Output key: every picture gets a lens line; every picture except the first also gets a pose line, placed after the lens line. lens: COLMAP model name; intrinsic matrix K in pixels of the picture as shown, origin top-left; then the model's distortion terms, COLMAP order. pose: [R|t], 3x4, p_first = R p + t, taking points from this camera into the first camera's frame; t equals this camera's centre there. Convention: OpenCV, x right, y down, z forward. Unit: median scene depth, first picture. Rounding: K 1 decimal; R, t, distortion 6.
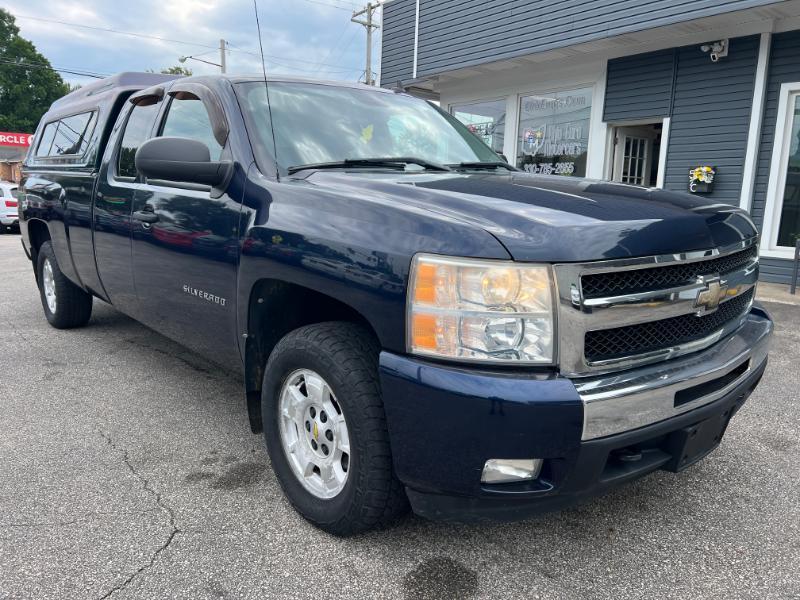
lens RADIAL K [[604.7, 0, 400.8], [0, 604.7, 303.4], [0, 0, 1]] dist [0.049256, -0.057748]
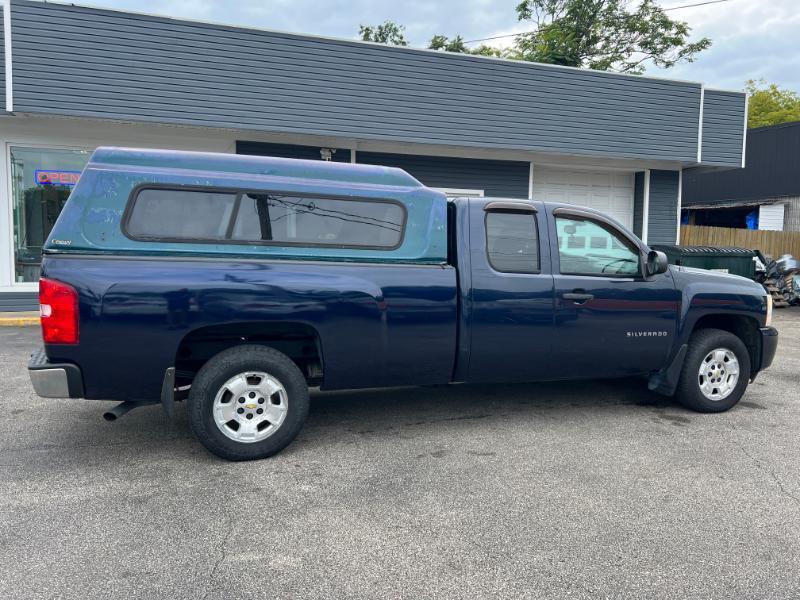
lens RADIAL K [[599.0, 0, 409.7], [0, 599.0, 299.1], [0, 0, 1]] dist [0.050816, -0.059936]
pose [[0.343541, -0.099288, 0.933874, -1.584692], [0.154746, 0.986788, 0.047988, -0.221767], [-0.926301, 0.128027, 0.354367, 0.704482]]
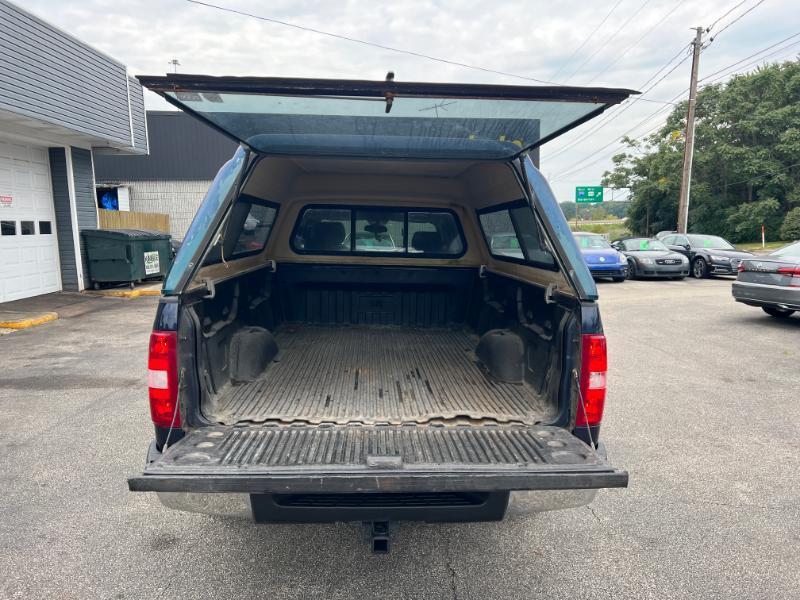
lens RADIAL K [[596.9, 0, 400.0], [0, 596.9, 300.0], [0, 0, 1]] dist [0.073846, -0.070155]
pose [[-0.789907, -0.098392, 0.605282, -1.140511], [0.091923, 0.956893, 0.275510, -0.532598], [-0.606298, 0.273267, -0.746812, 2.133773]]
